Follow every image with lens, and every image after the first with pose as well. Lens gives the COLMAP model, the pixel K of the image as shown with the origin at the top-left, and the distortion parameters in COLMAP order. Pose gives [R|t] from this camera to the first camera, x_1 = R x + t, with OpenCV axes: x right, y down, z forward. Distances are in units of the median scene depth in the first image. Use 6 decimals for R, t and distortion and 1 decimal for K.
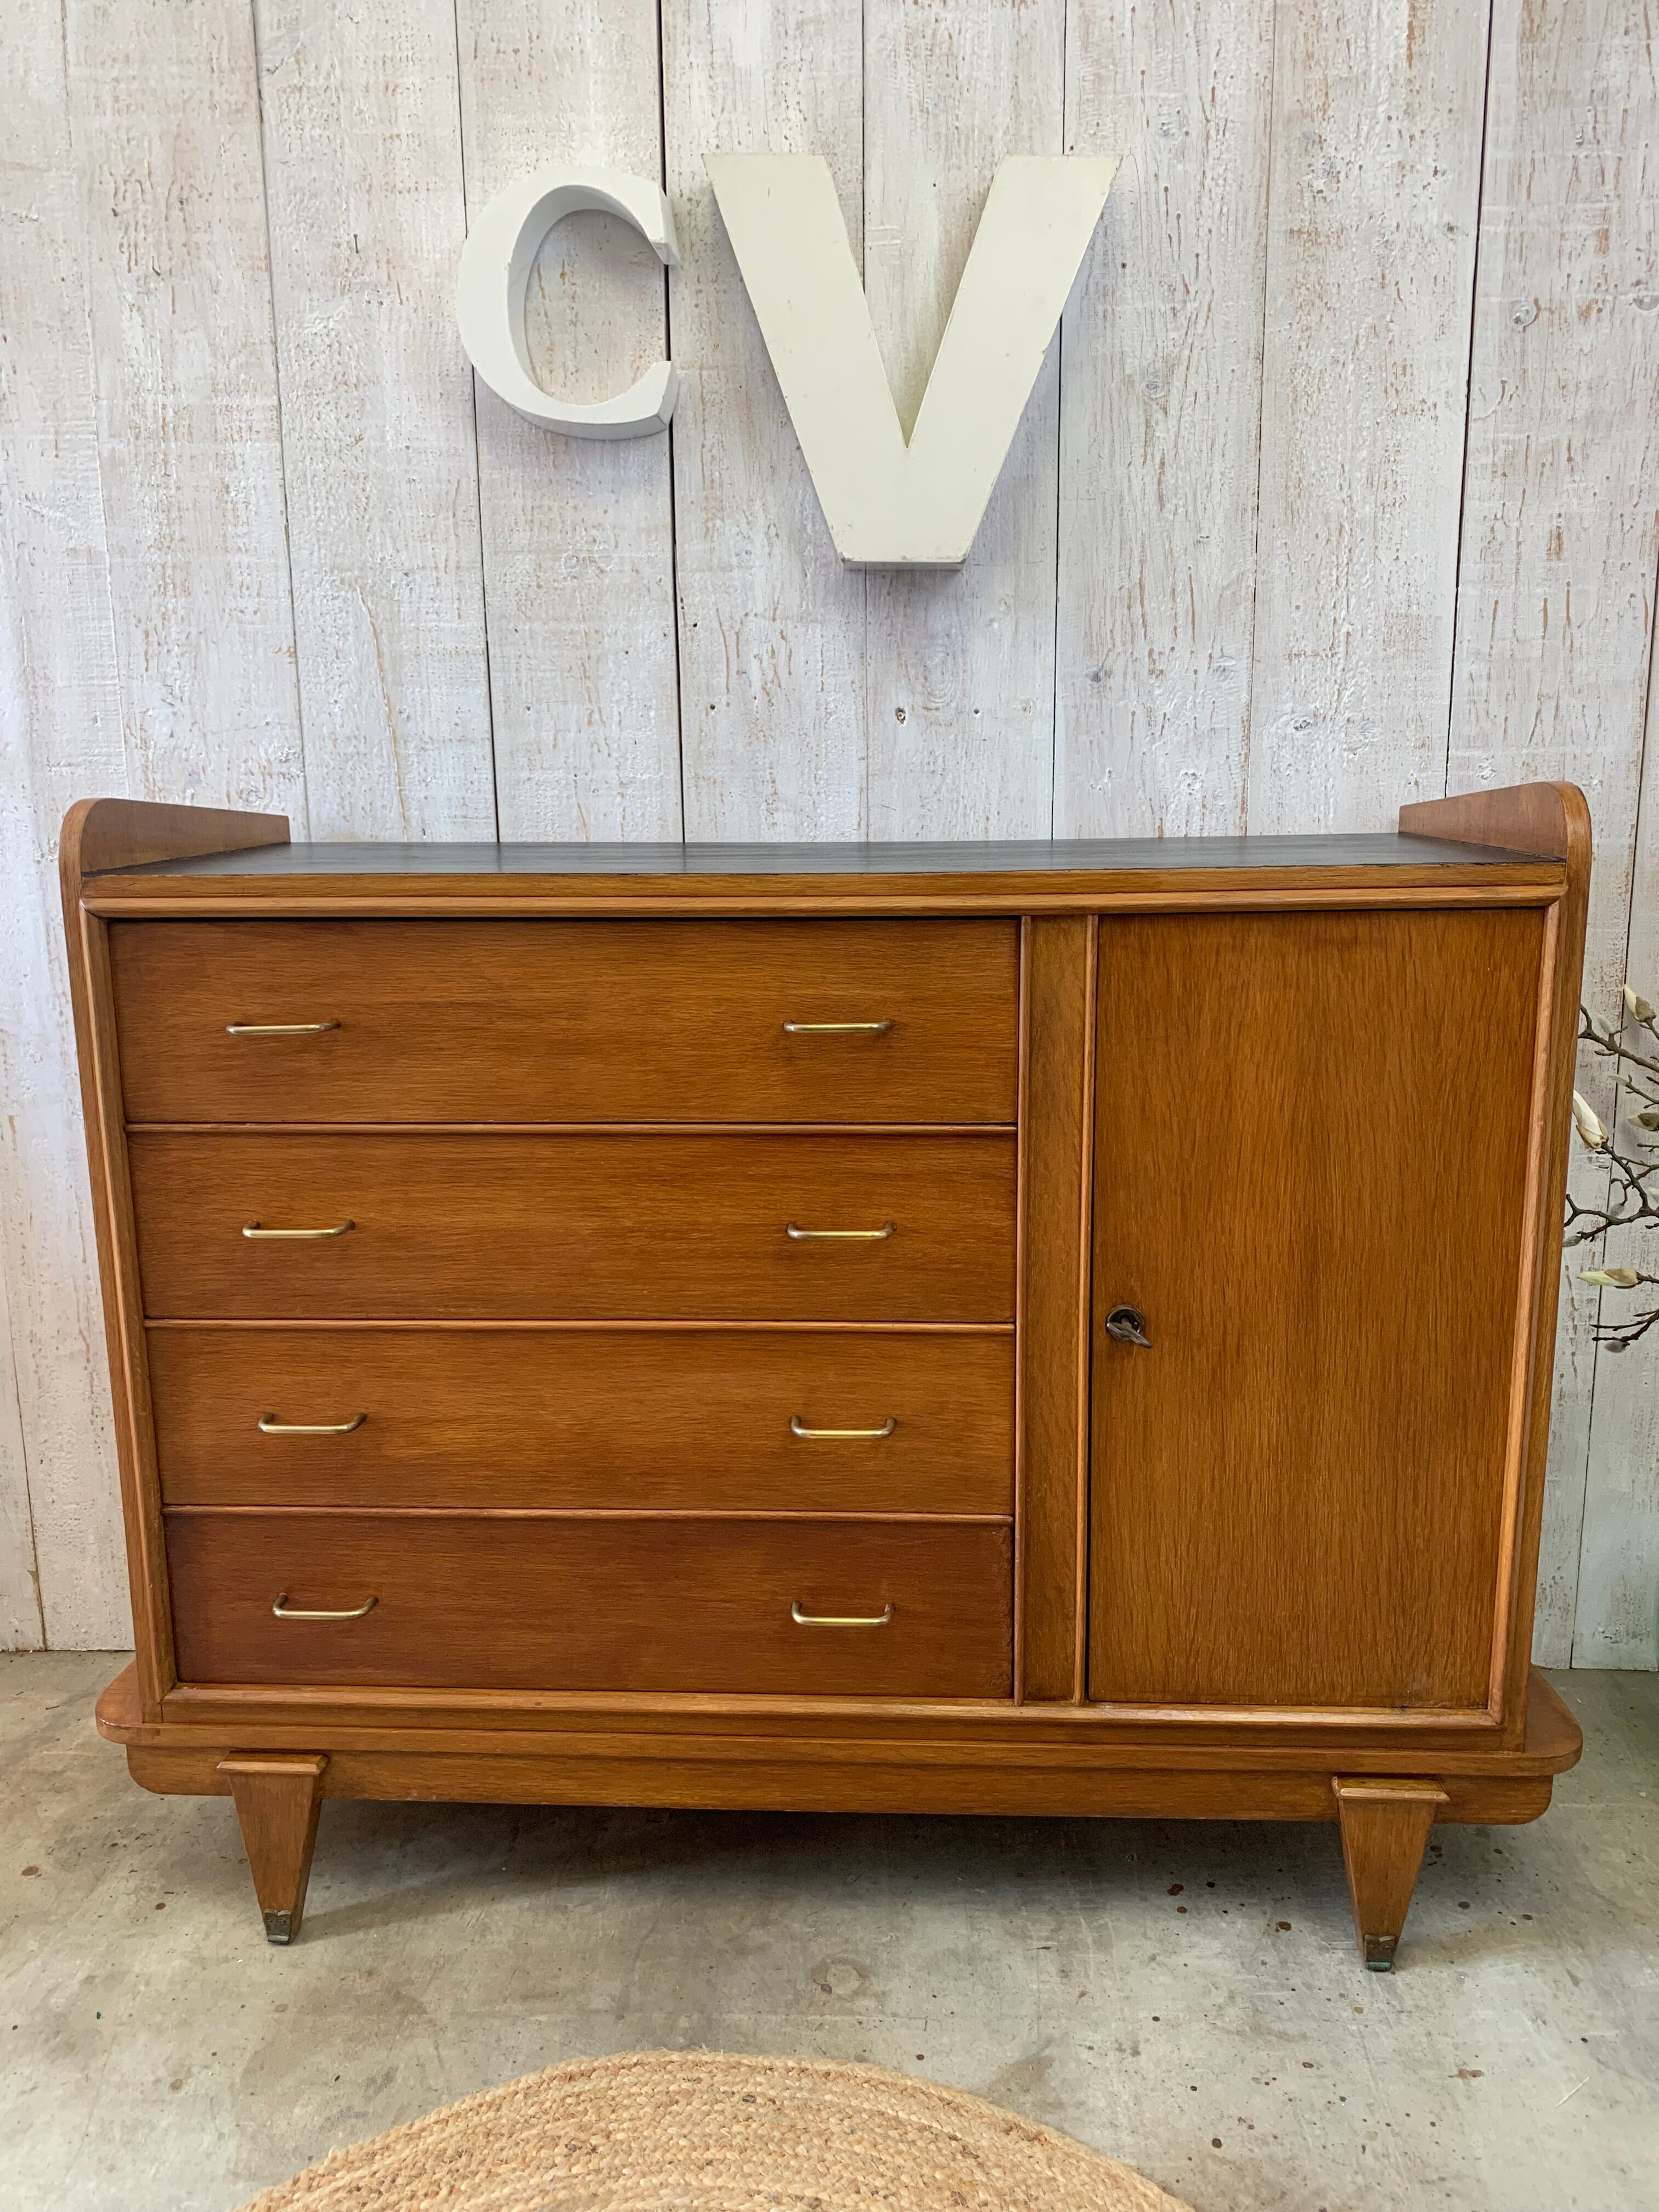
lens RADIAL K [[1712.2, 0, 820.0], [0, 1712.2, 1089.2], [0, 0, 1]] dist [0.015574, -0.017454]
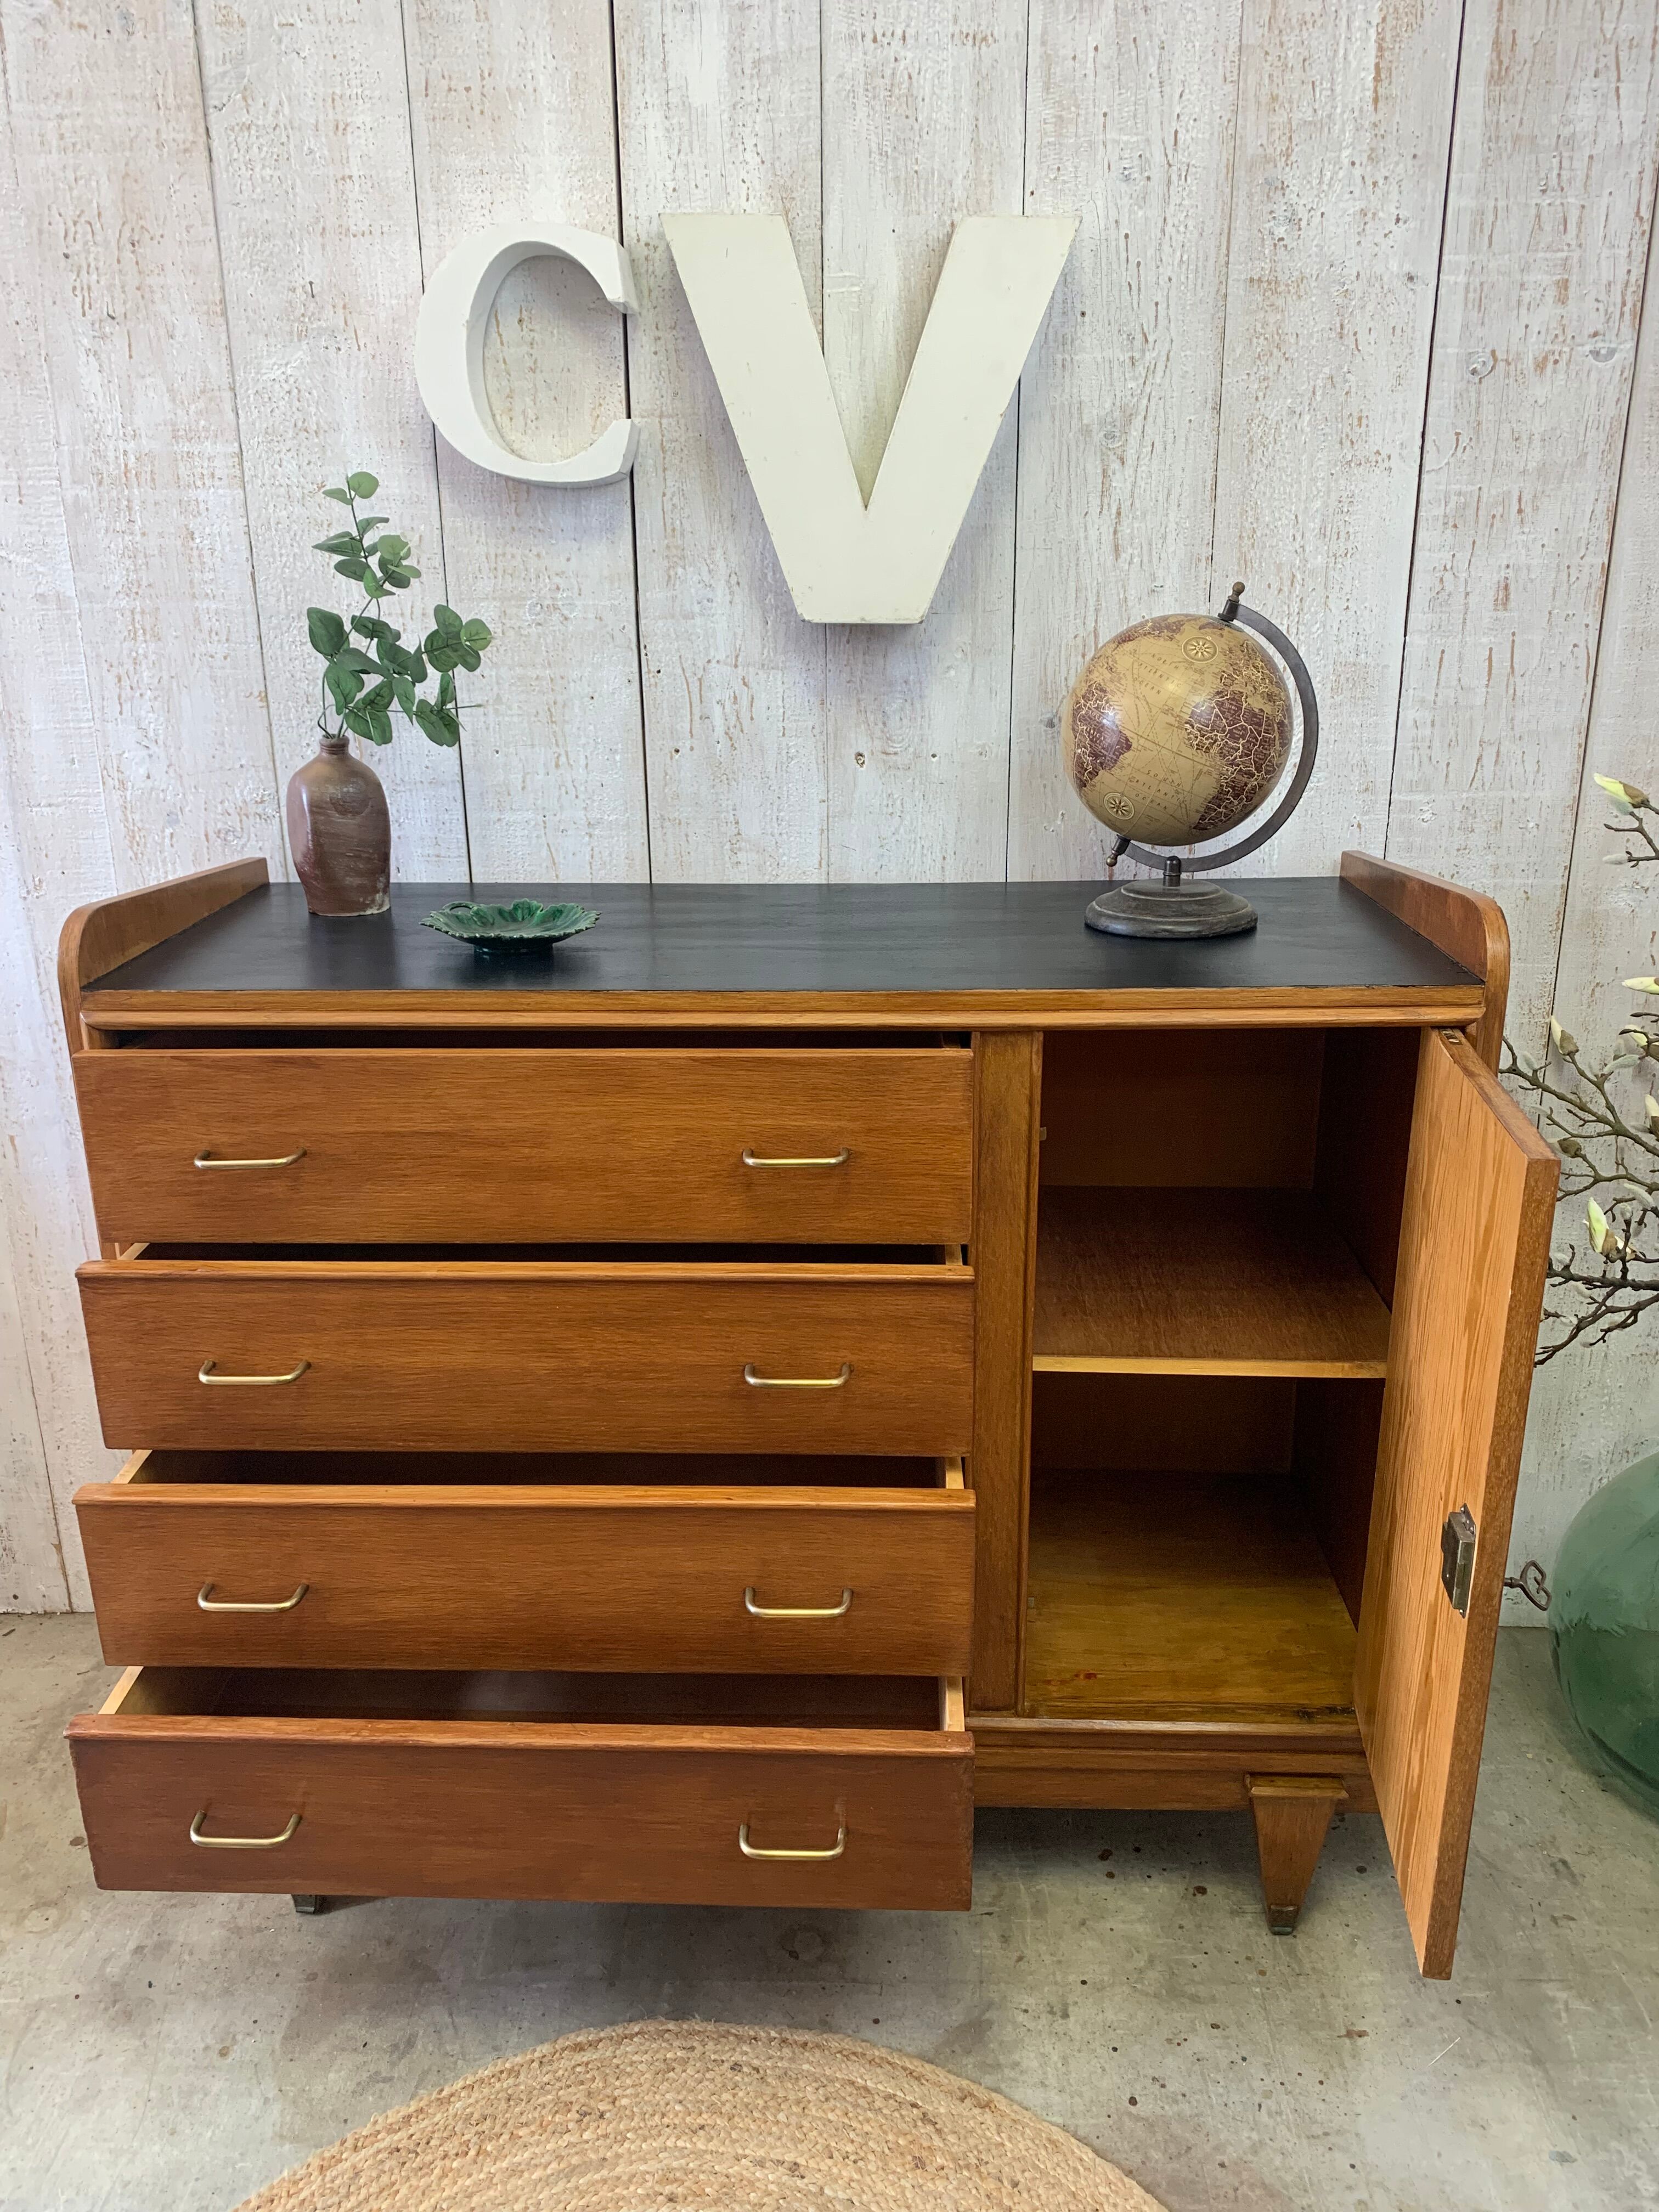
lens RADIAL K [[1712.8, 0, 796.5], [0, 1712.8, 1103.0], [0, 0, 1]] dist [0.012195, -0.014670]
pose [[0.999968, -0.005756, 0.005545, 0.002179], [0.005032, 0.992428, 0.122728, -0.149445], [-0.006210, -0.122696, 0.992425, -0.045890]]
